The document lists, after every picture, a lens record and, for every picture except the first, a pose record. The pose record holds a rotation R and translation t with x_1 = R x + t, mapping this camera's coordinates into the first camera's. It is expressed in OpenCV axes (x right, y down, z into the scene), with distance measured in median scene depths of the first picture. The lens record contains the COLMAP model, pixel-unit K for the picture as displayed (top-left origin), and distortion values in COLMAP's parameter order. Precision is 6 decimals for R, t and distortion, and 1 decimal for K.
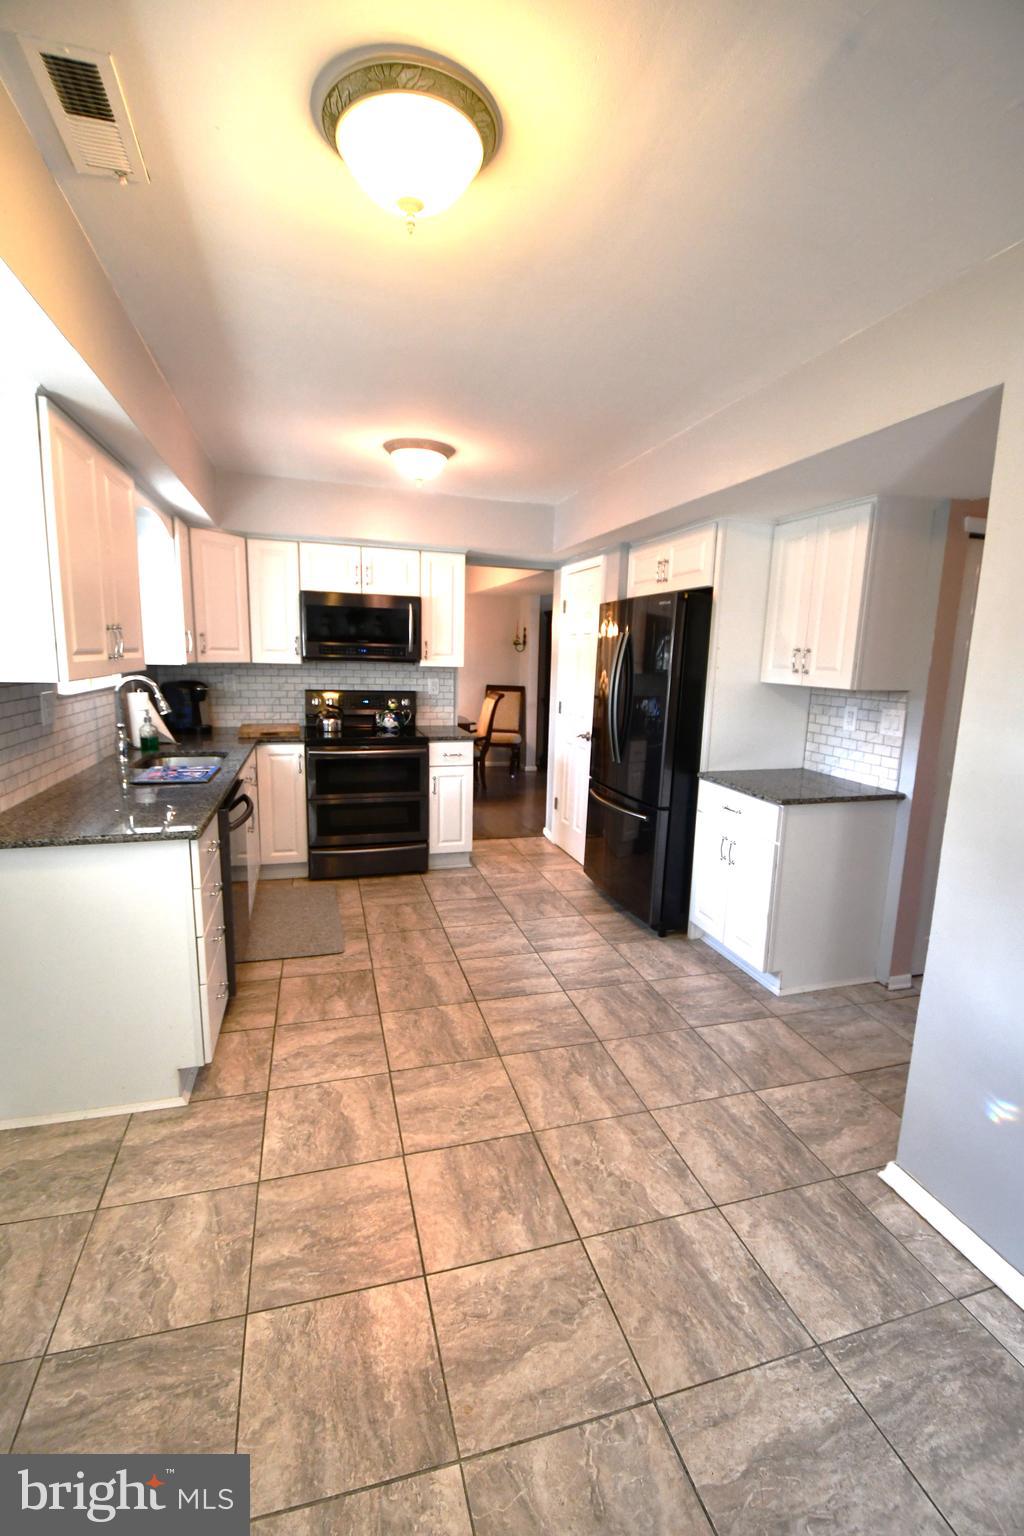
lens RADIAL K [[674.9, 0, 511.9], [0, 674.9, 770.0], [0, 0, 1]] dist [-0.014558, -0.000313]
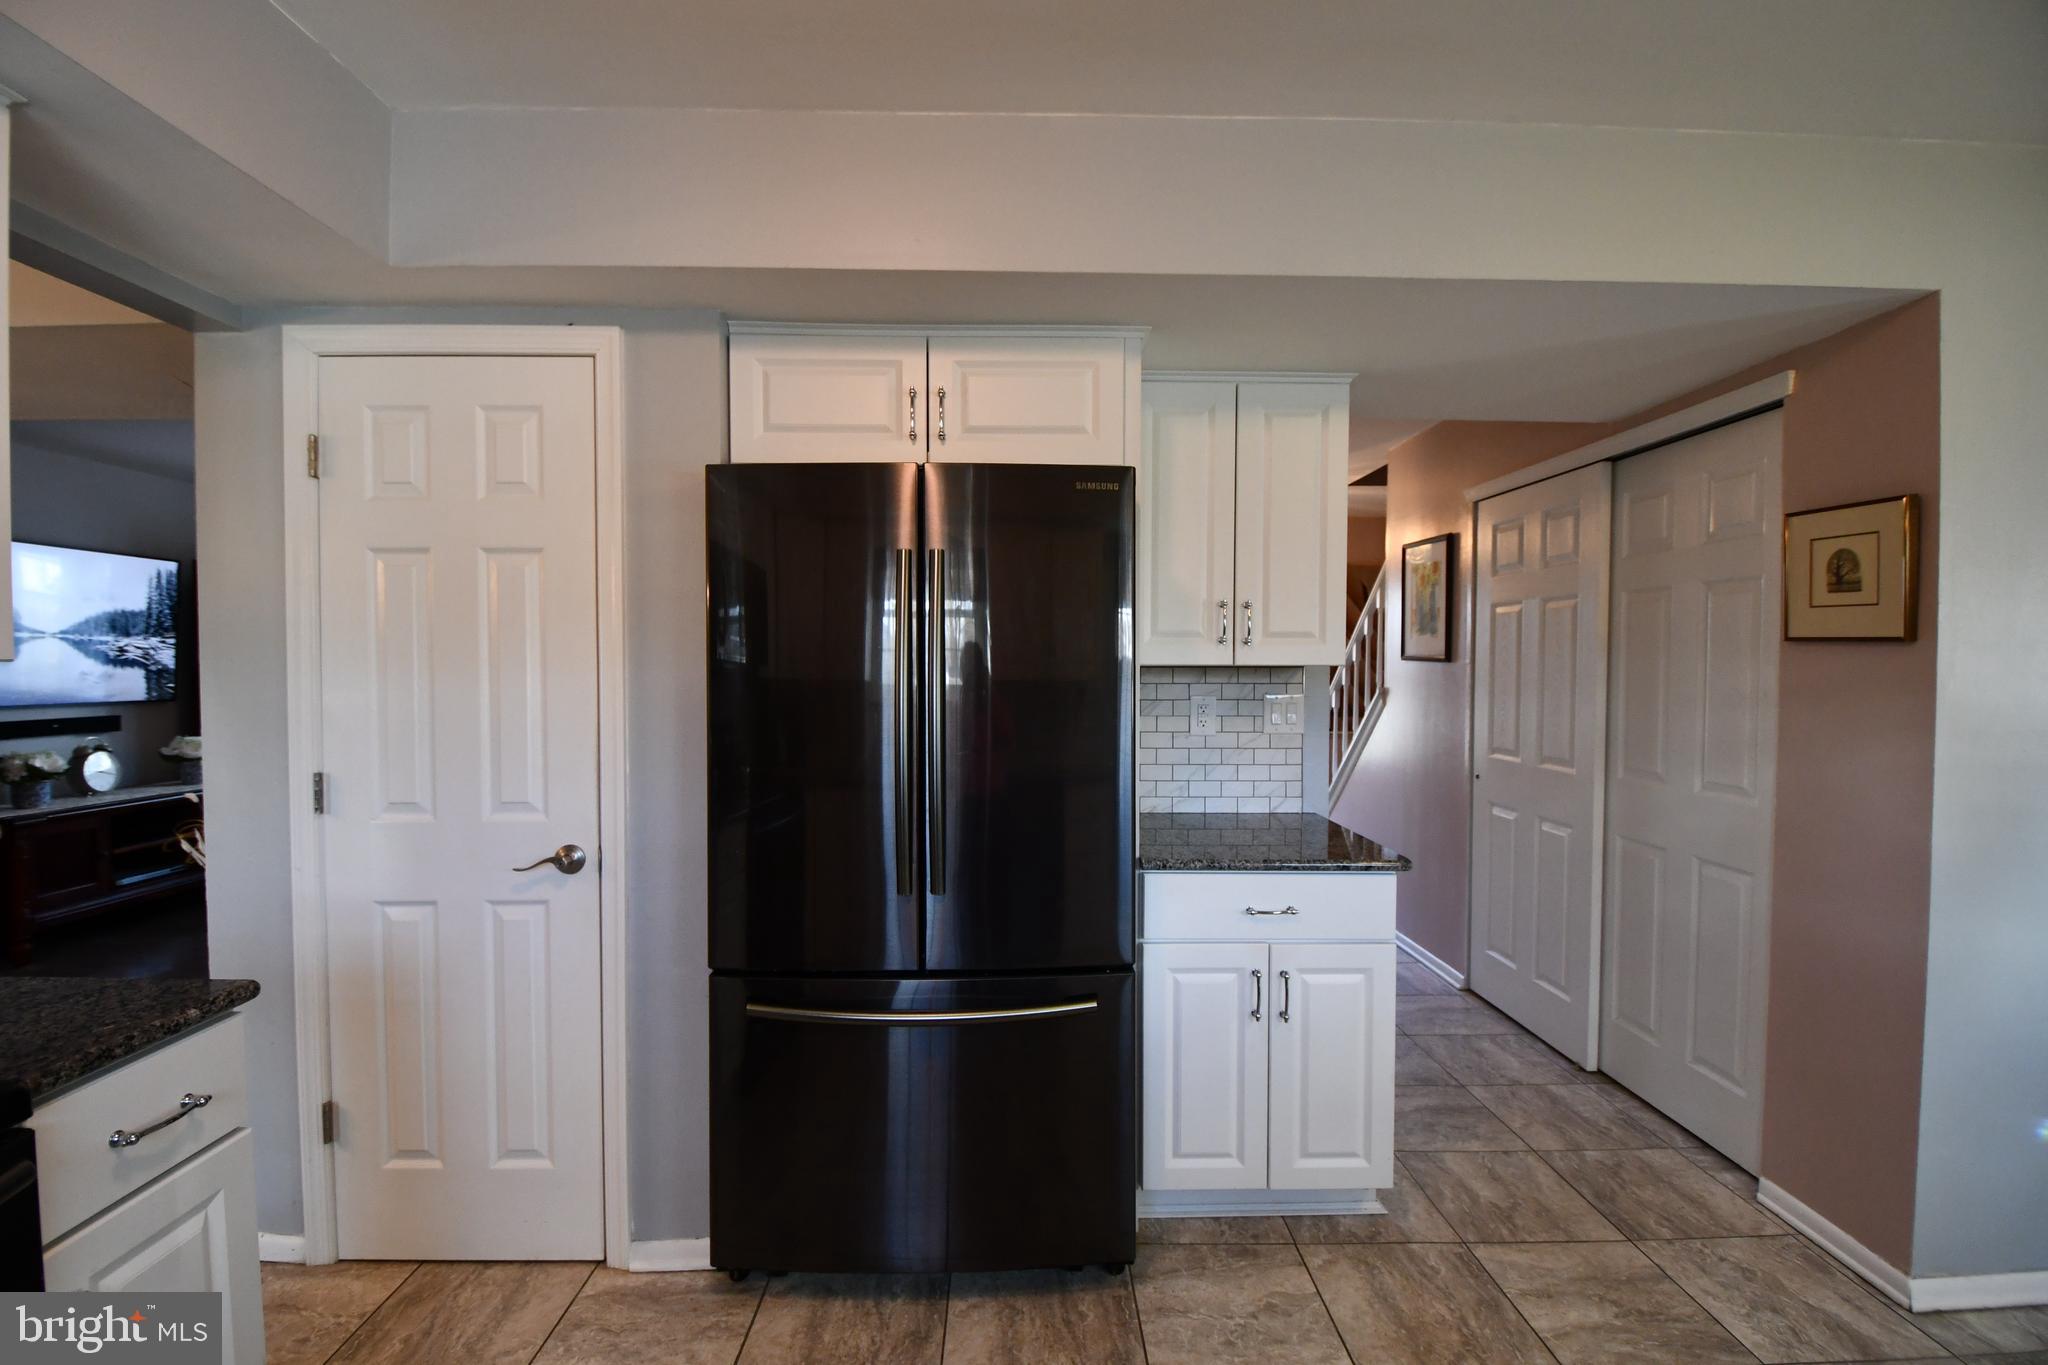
lens RADIAL K [[899.8, 0, 1025.1], [0, 899.8, 680.0], [0, 0, 1]] dist [-0.014558, -0.000313]
pose [[0.258109, -0.045315, 0.965053, -0.347493], [0.172462, 0.985016, 0.000127, -0.138941], [-0.950598, 0.166403, 0.262057, 0.938942]]
